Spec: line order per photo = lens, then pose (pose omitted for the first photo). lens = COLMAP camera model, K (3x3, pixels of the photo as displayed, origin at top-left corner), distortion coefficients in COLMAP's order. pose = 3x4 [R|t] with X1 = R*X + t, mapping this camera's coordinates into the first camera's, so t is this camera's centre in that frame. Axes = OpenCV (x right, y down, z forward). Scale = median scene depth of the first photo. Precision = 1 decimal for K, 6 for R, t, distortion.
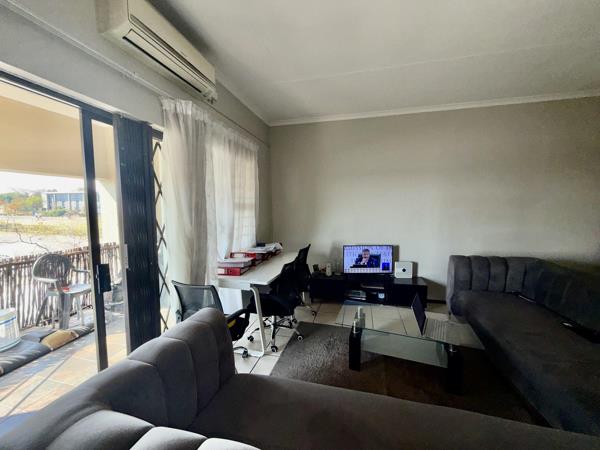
lens RADIAL K [[242.0, 0, 304.6], [0, 242.0, 222.1], [0, 0, 1]] dist [-0.003278, 0.000473]
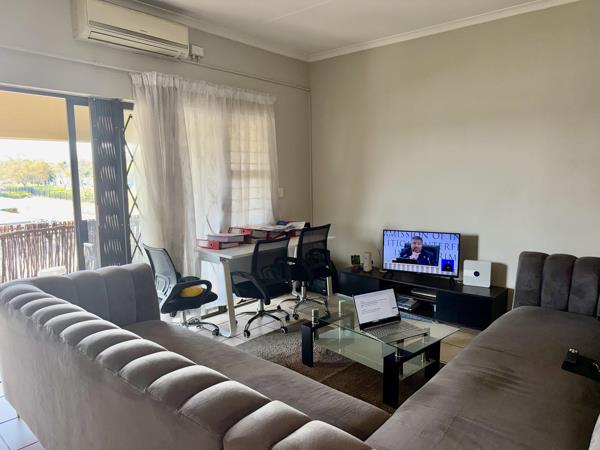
lens RADIAL K [[417.7, 0, 299.7], [0, 417.7, 226.3], [0, 0, 1]] dist [-0.008290, -0.020189]
pose [[0.895660, 0.052071, -0.441682, 0.527223], [-0.024331, 0.997372, 0.068245, 0.012931], [0.444074, -0.050377, 0.894573, -0.203210]]
